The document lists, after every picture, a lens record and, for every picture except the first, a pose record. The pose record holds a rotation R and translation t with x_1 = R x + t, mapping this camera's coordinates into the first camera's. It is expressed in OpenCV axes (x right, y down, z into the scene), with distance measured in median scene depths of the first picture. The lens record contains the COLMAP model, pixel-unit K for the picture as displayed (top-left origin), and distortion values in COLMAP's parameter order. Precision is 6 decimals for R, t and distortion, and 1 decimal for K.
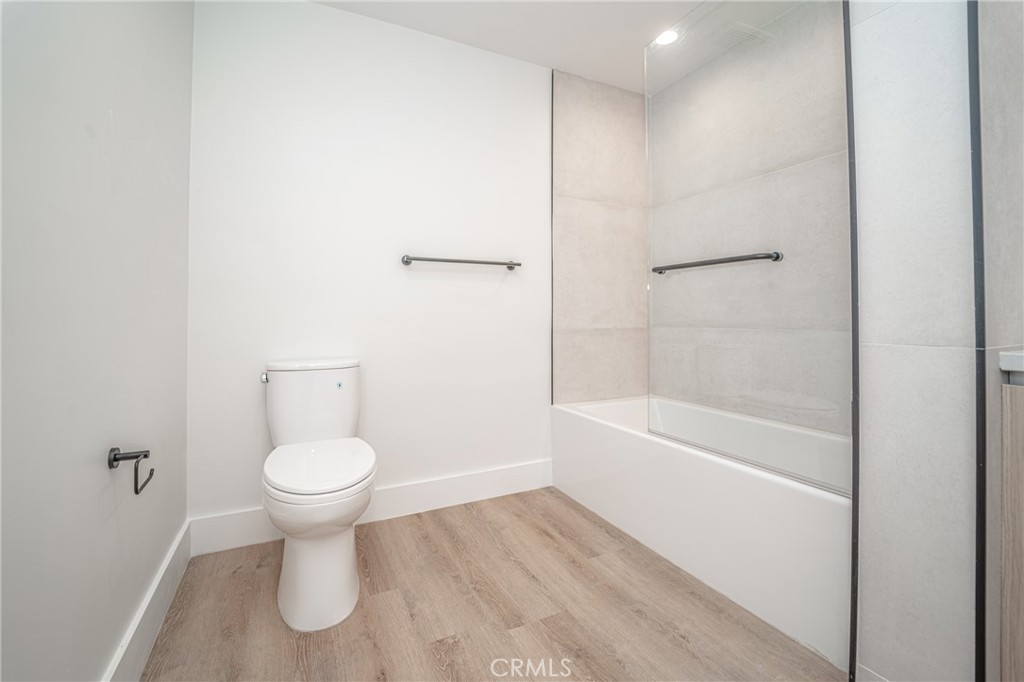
lens RADIAL K [[426.1, 0, 515.0], [0, 426.1, 322.8], [0, 0, 1]] dist [-0.001270, -0.000109]
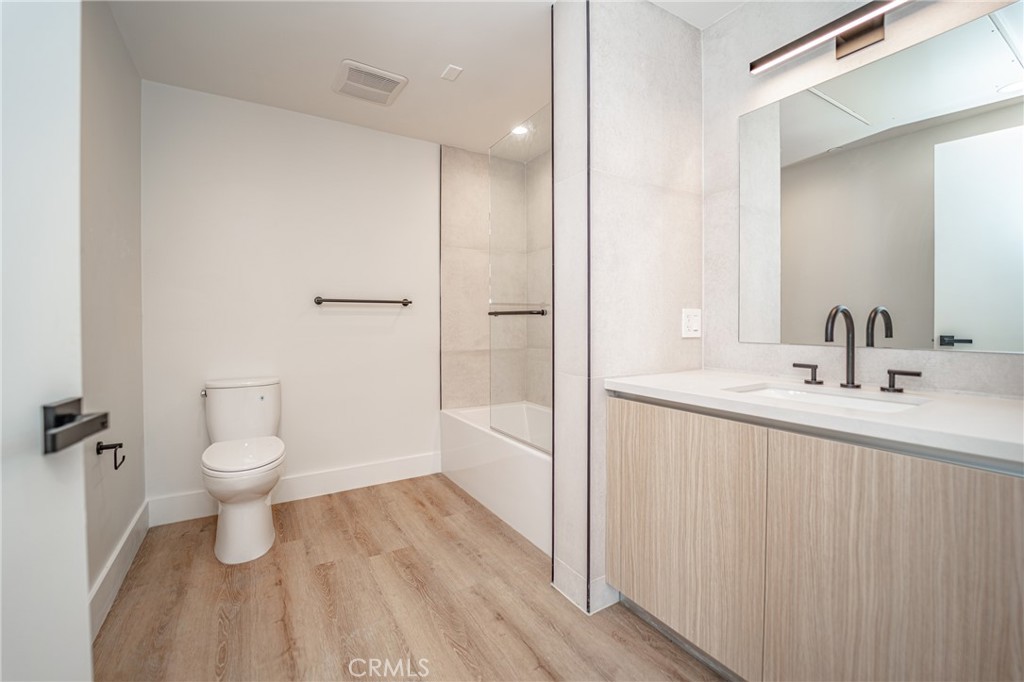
lens RADIAL K [[424.5, 0, 506.7], [0, 424.5, 338.1], [0, 0, 1]] dist [-0.001285, 0.000189]
pose [[0.997886, -0.005392, 0.064757, 0.280247], [0.003904, 0.999726, 0.023089, -0.073449], [-0.064864, -0.022787, 0.997634, -0.393713]]
